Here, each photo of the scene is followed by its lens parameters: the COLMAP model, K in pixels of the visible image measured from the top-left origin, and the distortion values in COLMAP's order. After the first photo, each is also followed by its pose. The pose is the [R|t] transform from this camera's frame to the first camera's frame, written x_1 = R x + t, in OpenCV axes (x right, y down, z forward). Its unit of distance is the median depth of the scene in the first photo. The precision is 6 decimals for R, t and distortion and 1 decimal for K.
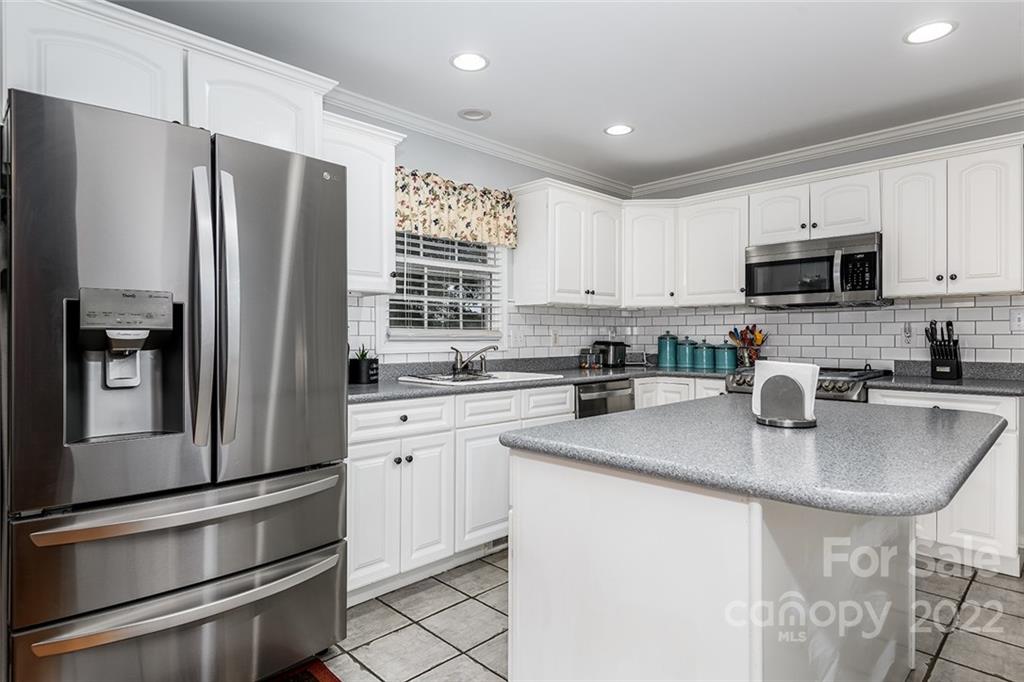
lens RADIAL K [[553.6, 0, 512.0], [0, 553.6, 341.0], [0, 0, 1]] dist [0.000458, -0.001583]
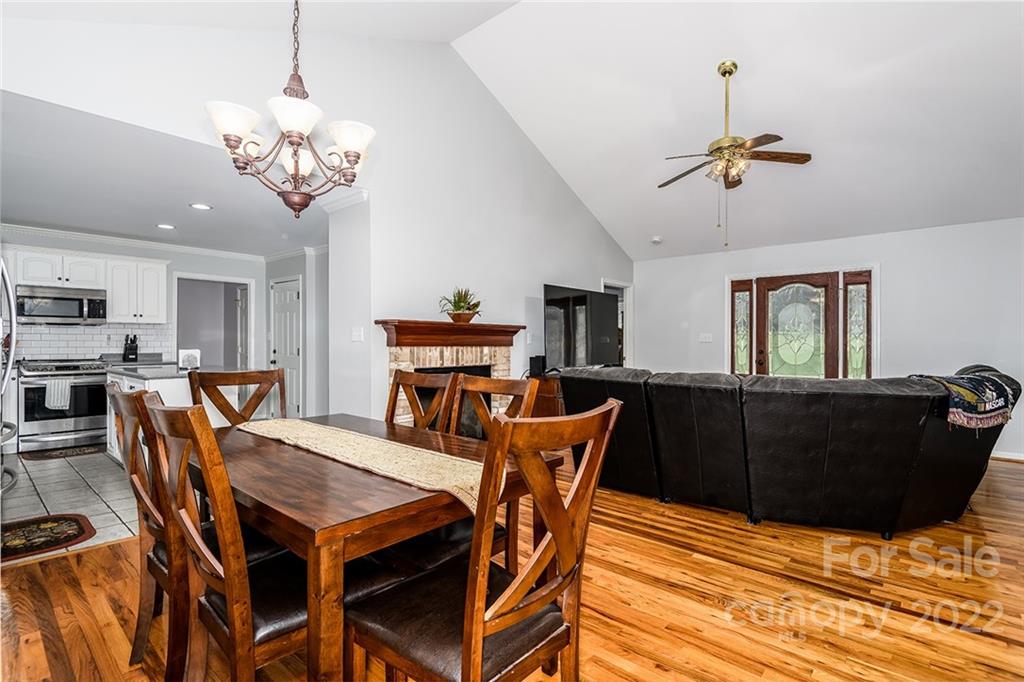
lens RADIAL K [[487.9, 0, 512.0], [0, 487.9, 341.0], [0, 0, 1]] dist [0.000405, 0.000032]
pose [[-0.071391, 0.003715, 0.997441, -1.203125], [0.003535, 0.999988, -0.003472, 0.001851], [-0.997442, 0.003278, -0.071403, -0.350401]]
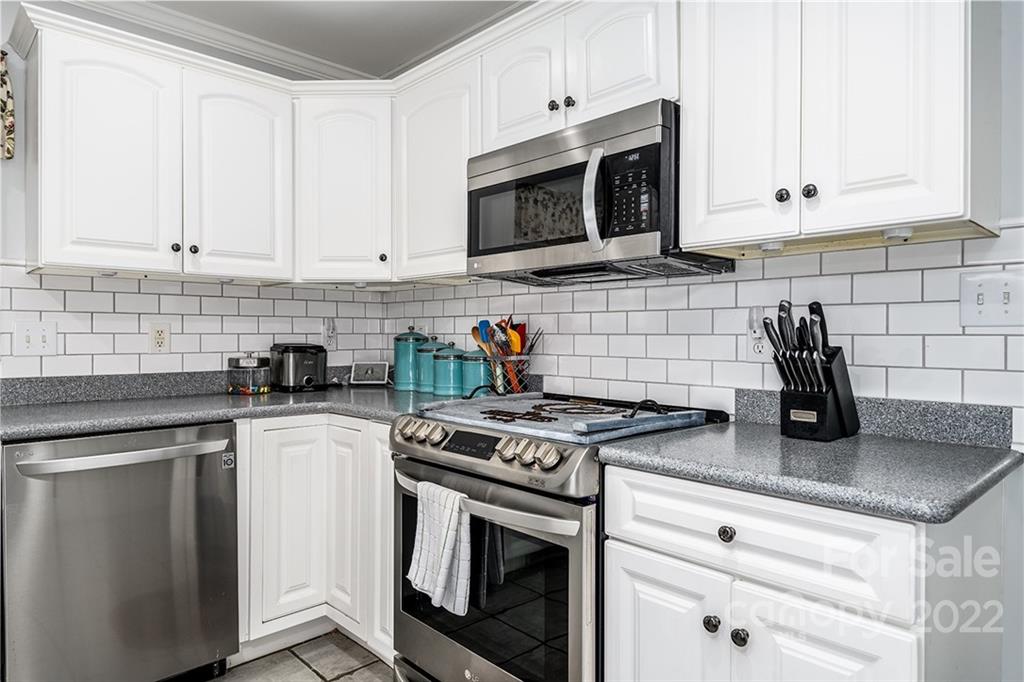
lens RADIAL K [[622.9, 0, 512.0], [0, 622.9, 341.0], [0, 0, 1]] dist [0.006276, 0.000204]
pose [[0.999962, 0.006417, -0.005969, 0.527170], [-0.006428, 0.999978, -0.001775, -0.003972], [0.005957, 0.001813, 0.999981, 0.491602]]
